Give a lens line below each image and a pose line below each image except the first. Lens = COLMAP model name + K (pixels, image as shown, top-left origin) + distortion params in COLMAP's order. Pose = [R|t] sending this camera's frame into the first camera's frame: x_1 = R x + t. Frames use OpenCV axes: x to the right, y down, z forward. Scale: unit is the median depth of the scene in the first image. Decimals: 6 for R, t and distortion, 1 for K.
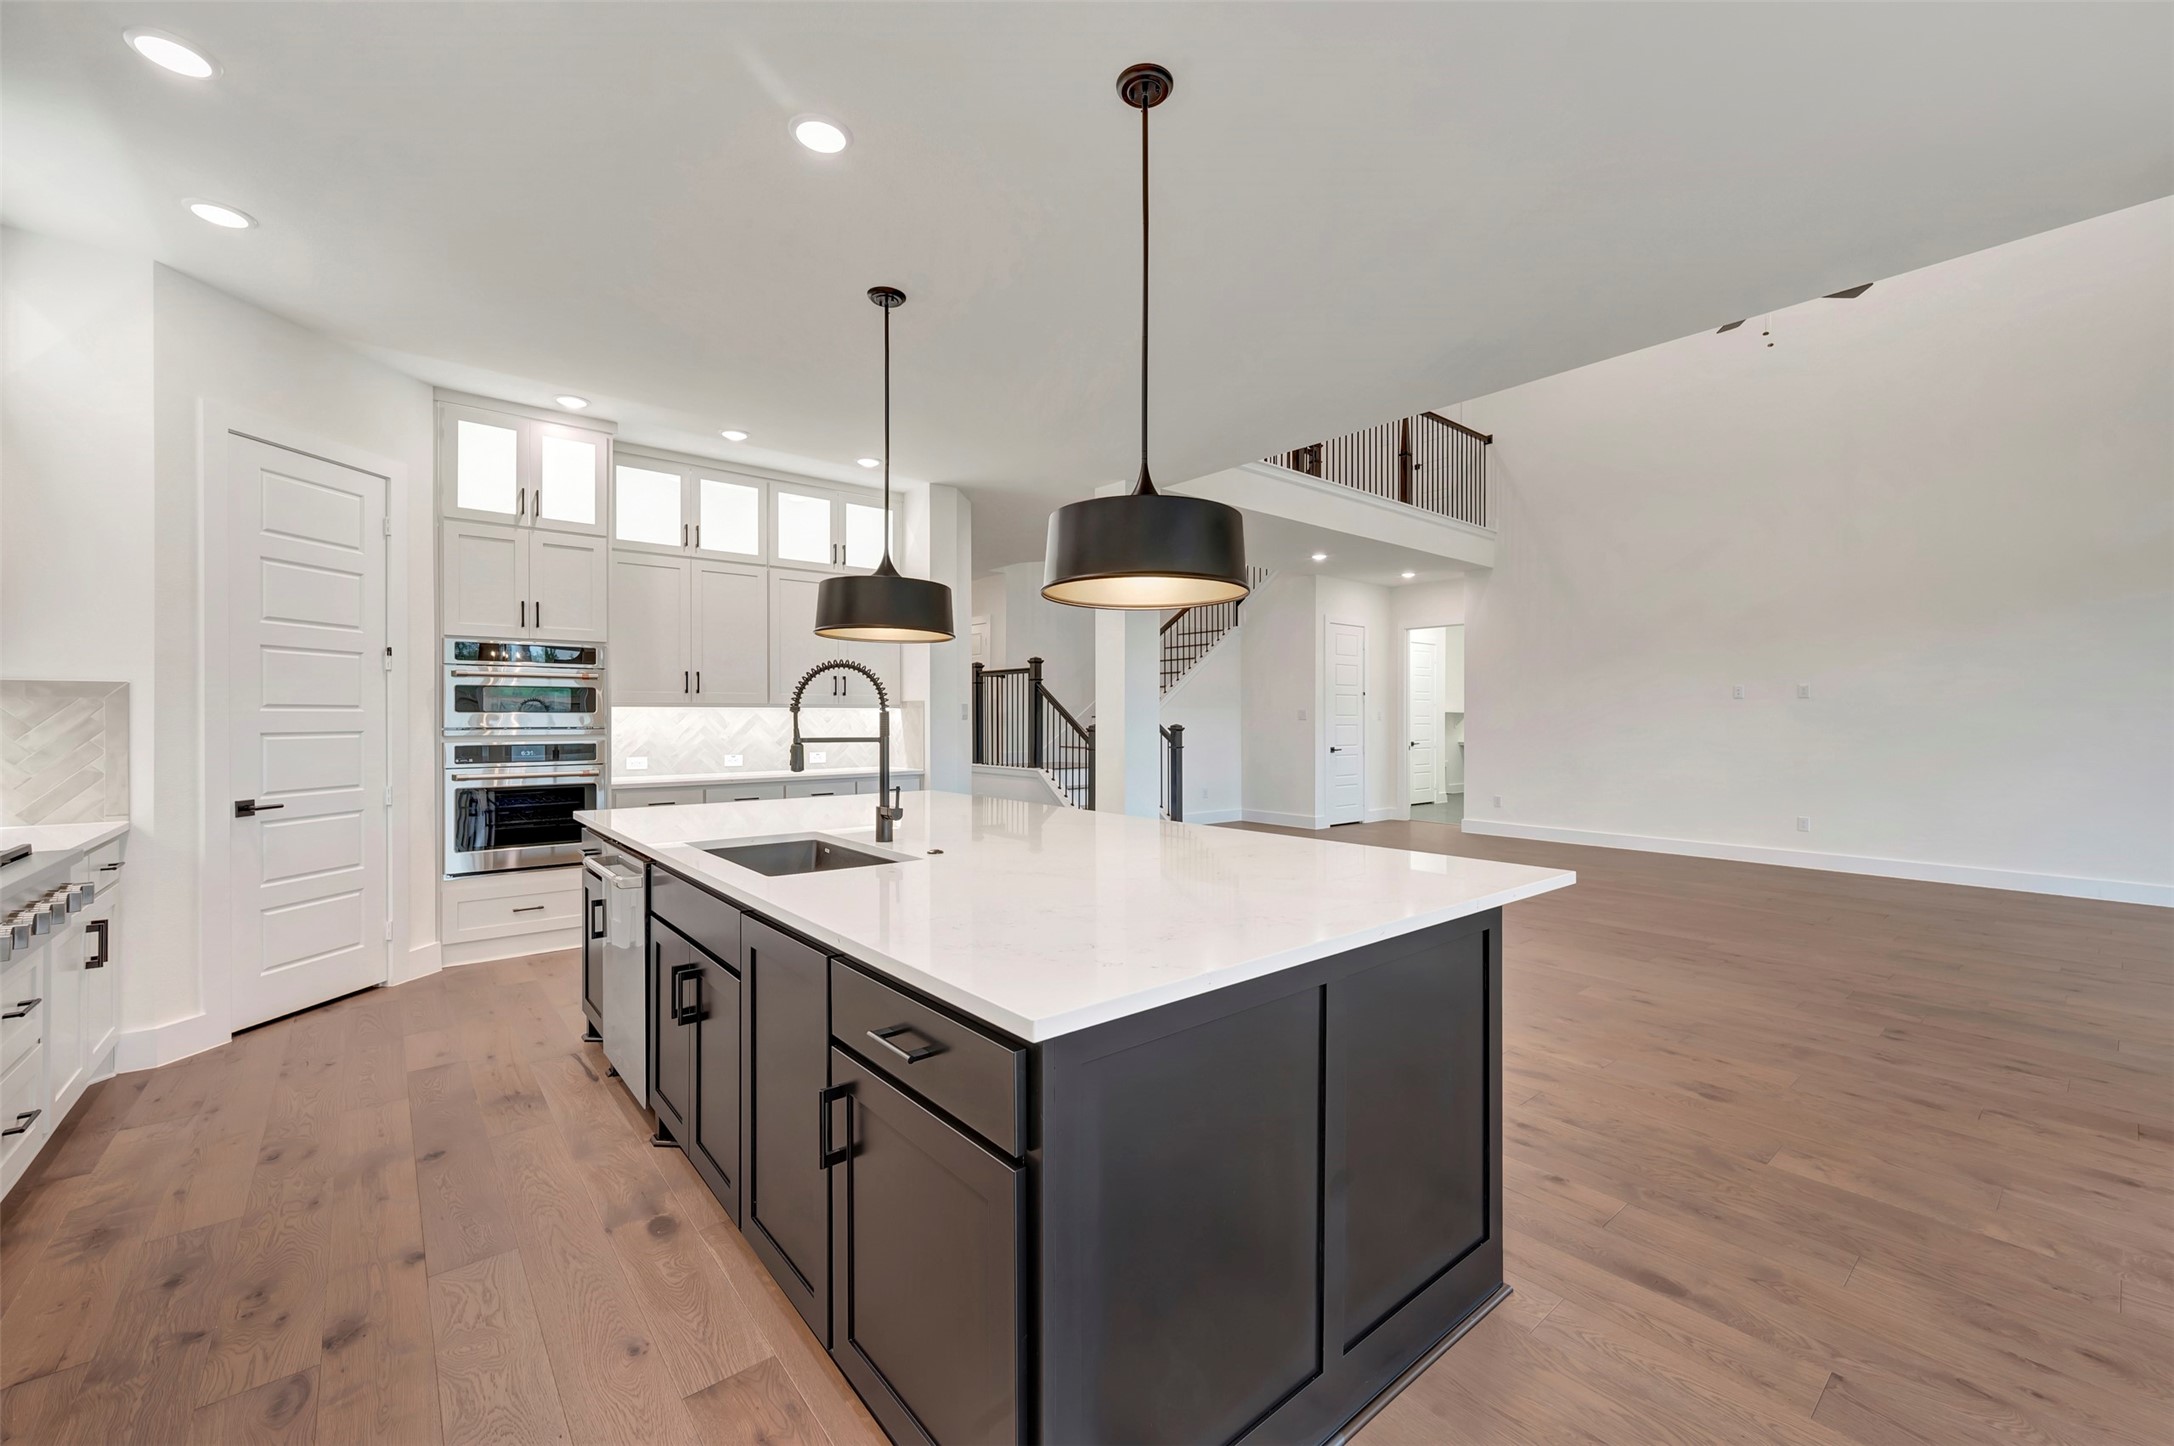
lens RADIAL K [[871.9, 0, 1098.7], [0, 871.9, 720.6], [0, 0, 1]] dist [0.001377, -0.000204]
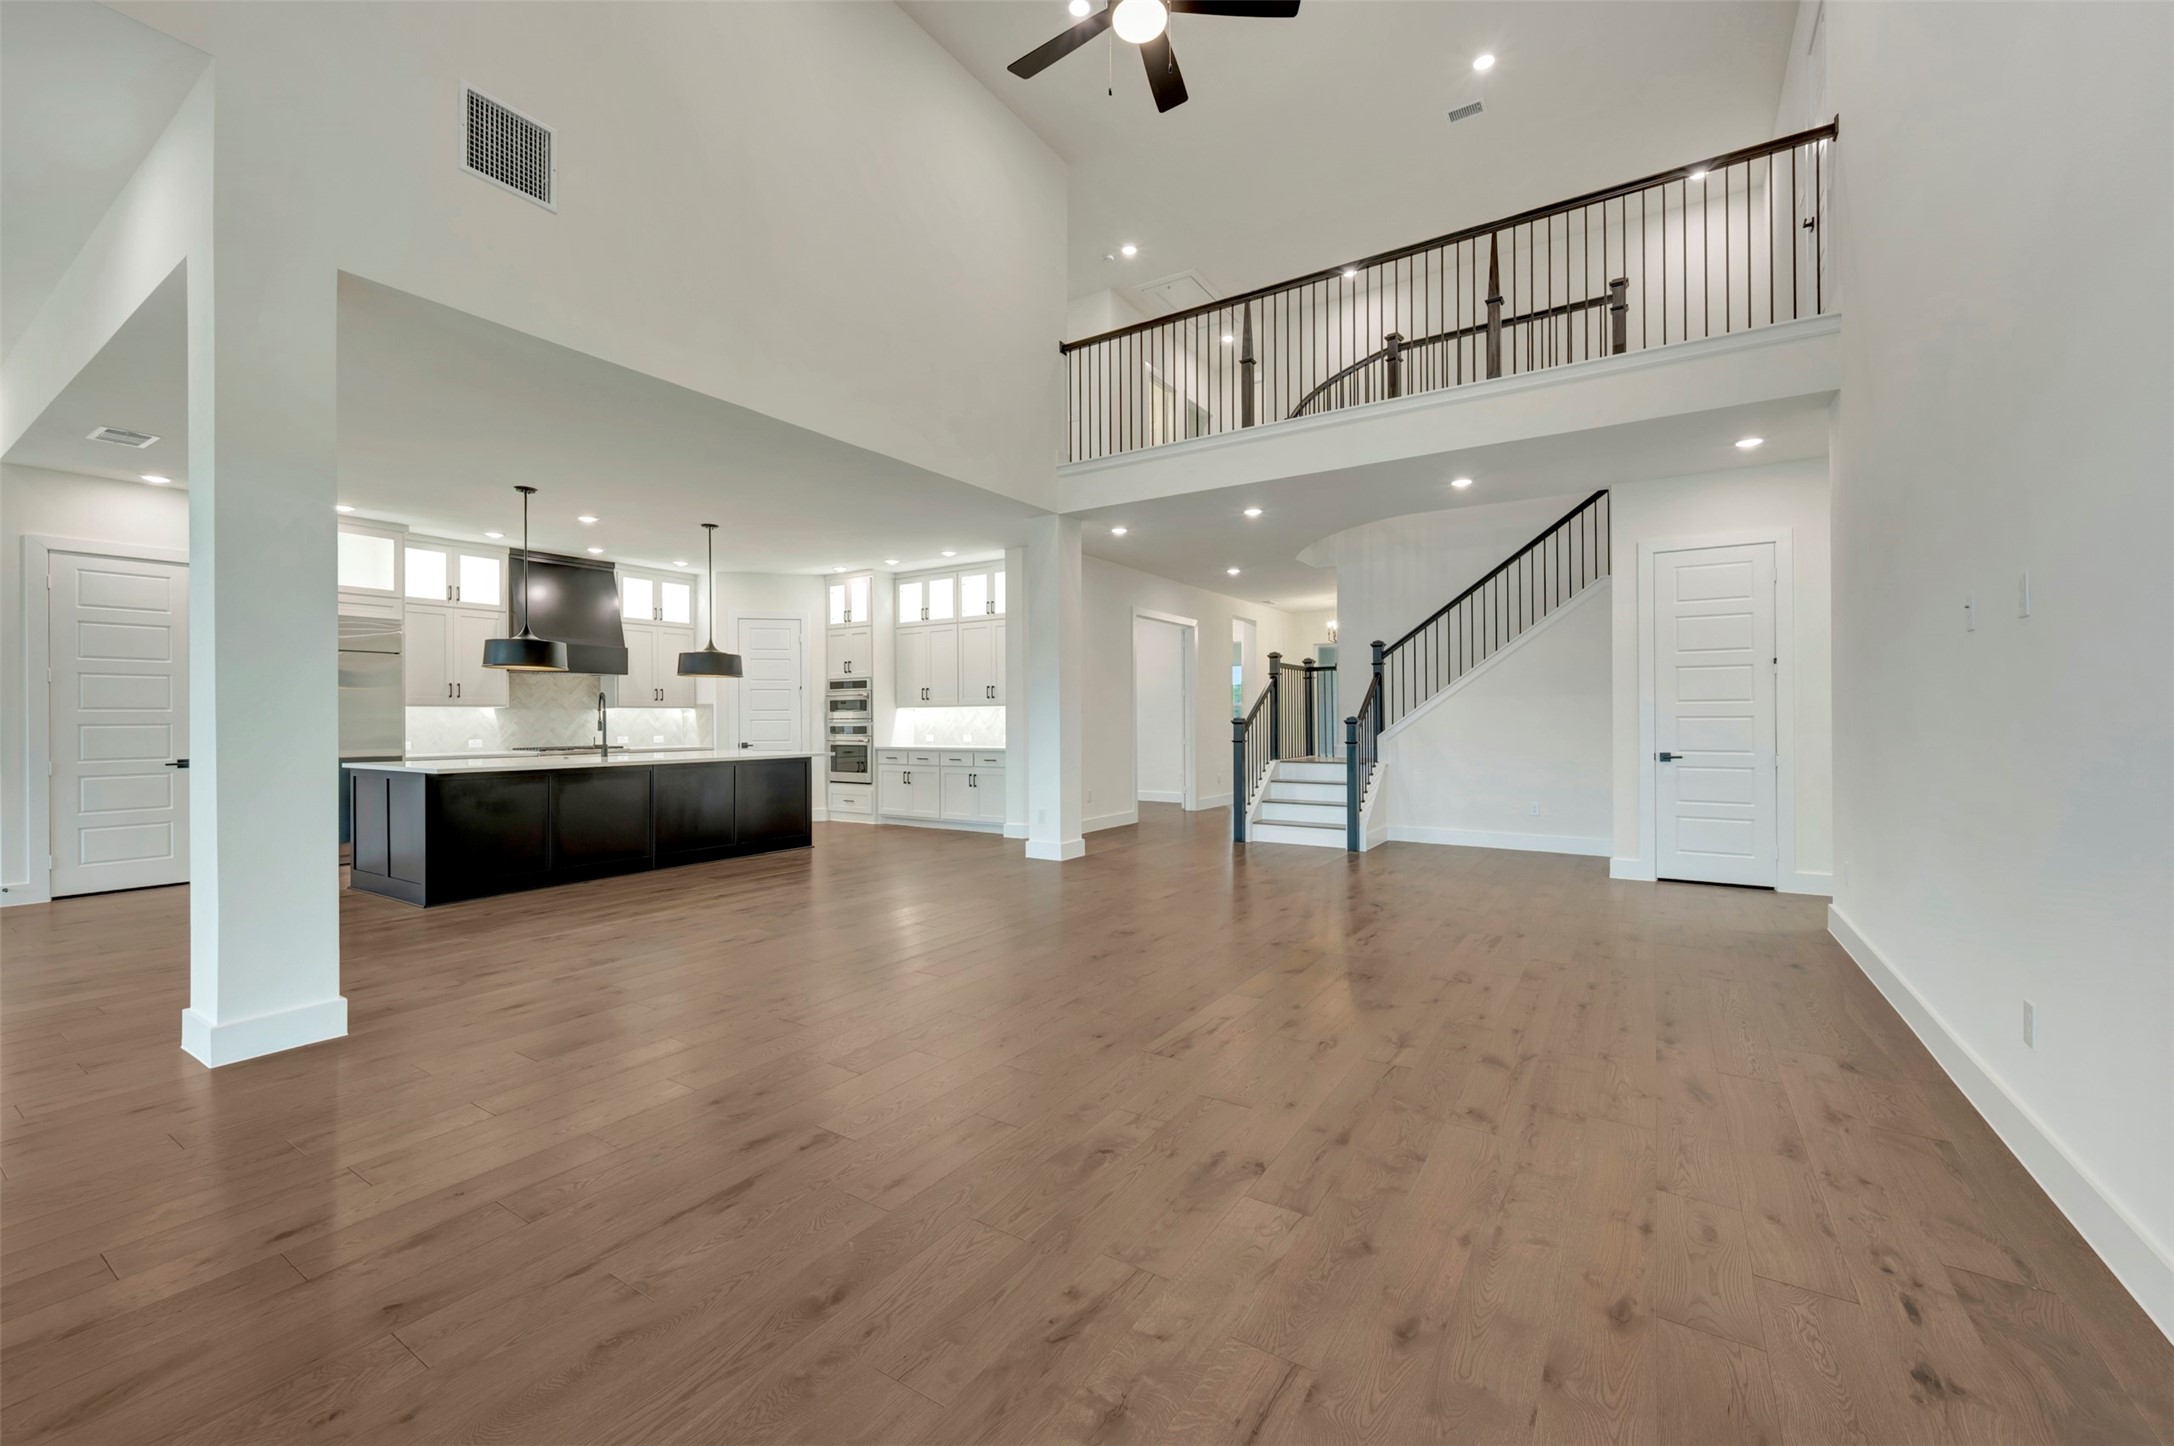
lens RADIAL K [[871.9, 0, 1096.4], [0, 871.9, 713.6], [0, 0, 1]] dist [0.001377, -0.000204]
pose [[0.291739, -0.008797, -0.956458, 1.600449], [0.003196, 0.999961, -0.008222, 0.015522], [0.956493, -0.000659, 0.291755, 0.938660]]
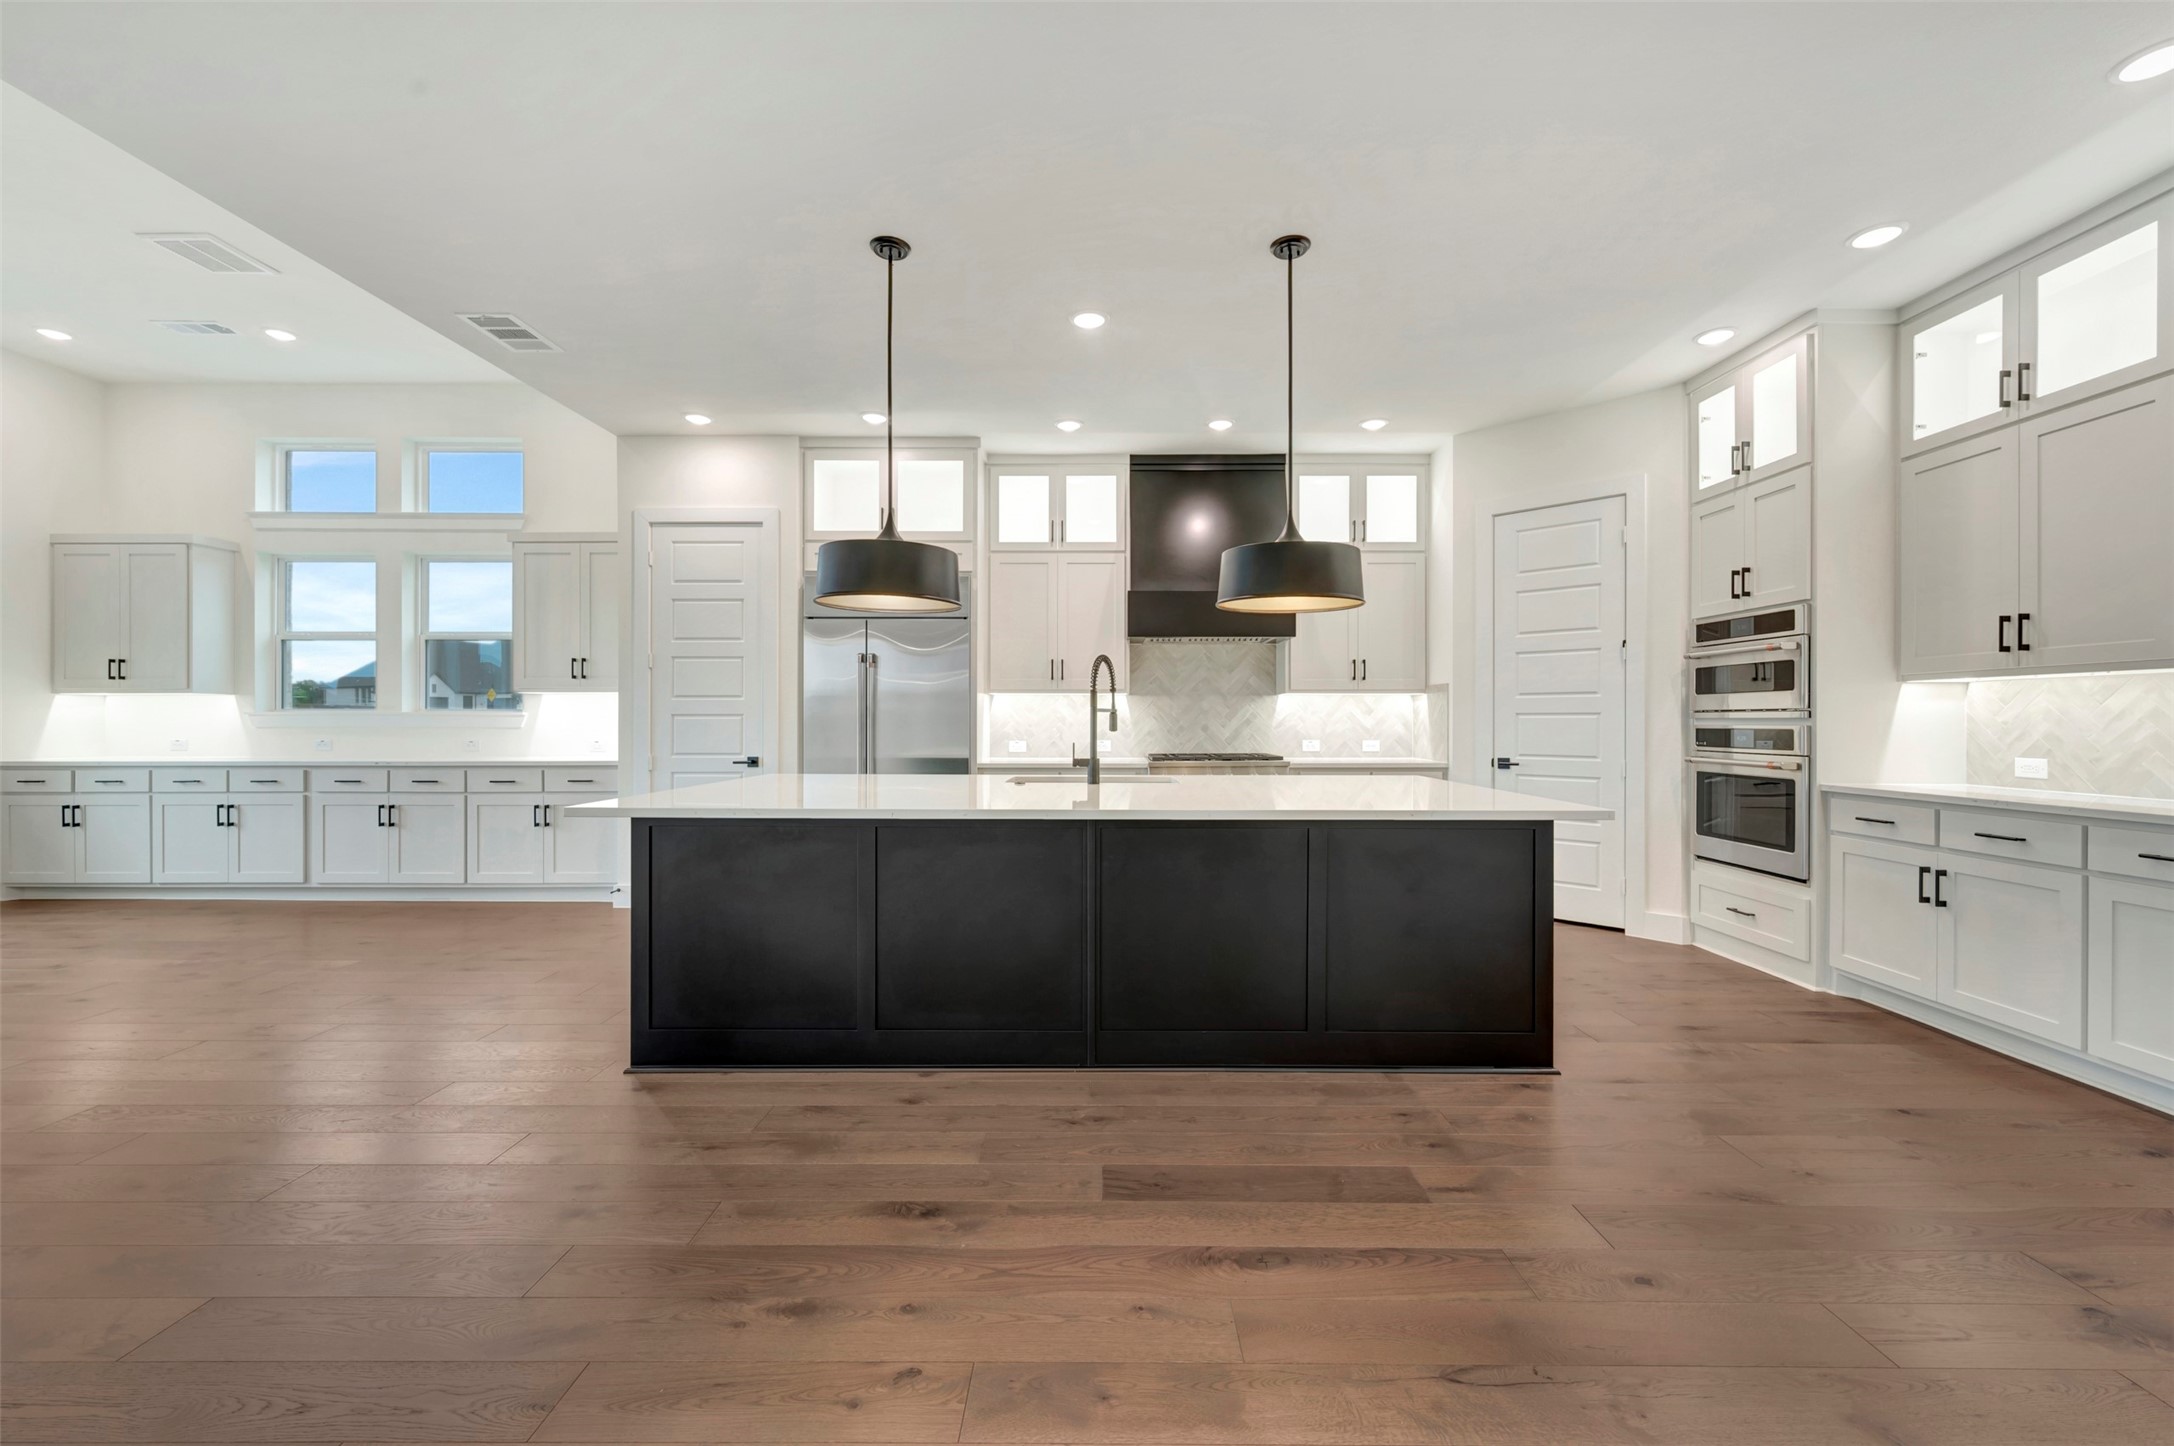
lens RADIAL K [[871.9, 0, 1092.7], [0, 871.9, 721.8], [0, 0, 1]] dist [0.001377, -0.000204]
pose [[-0.649707, 0.000656, -0.760184, 0.450302], [-0.003798, 0.999984, 0.004110, 0.018900], [0.760175, 0.005557, -0.649695, 1.054080]]
